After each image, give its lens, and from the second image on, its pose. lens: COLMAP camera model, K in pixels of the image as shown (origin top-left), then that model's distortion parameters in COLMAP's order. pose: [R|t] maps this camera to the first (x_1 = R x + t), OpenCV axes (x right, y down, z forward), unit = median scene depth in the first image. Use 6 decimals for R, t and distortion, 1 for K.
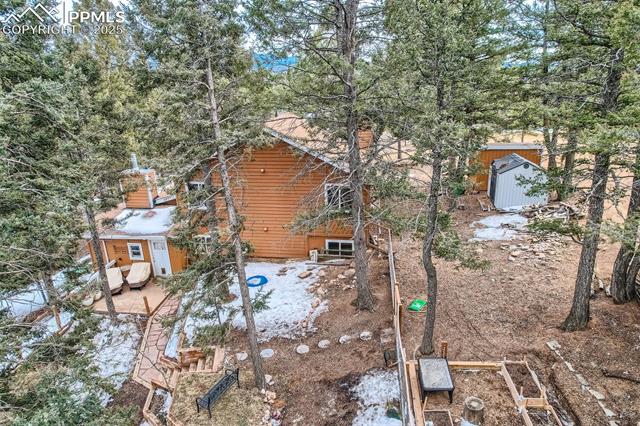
lens RADIAL K [[414.0, 0, 320.0], [0, 414.0, 213.0], [0, 0, 1]] dist [-0.068566, 0.062170]
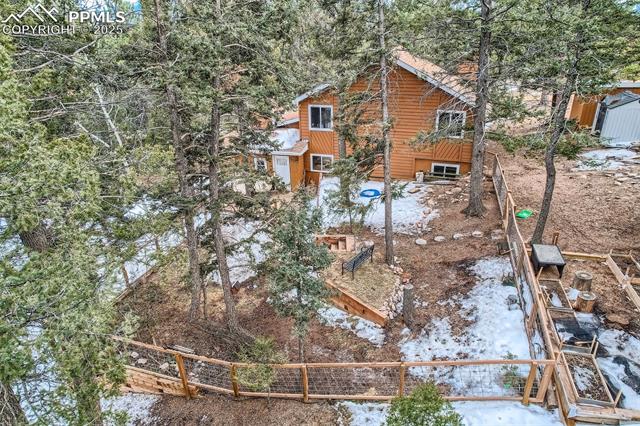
lens RADIAL K [[414.0, 0, 320.0], [0, 414.0, 213.0], [0, 0, 1]] dist [-0.068566, 0.062170]
pose [[0.986223, 0.072573, -0.148650, -0.154400], [-0.056231, 0.992191, 0.111335, 0.130556], [0.155569, -0.101443, 0.982603, -0.196442]]
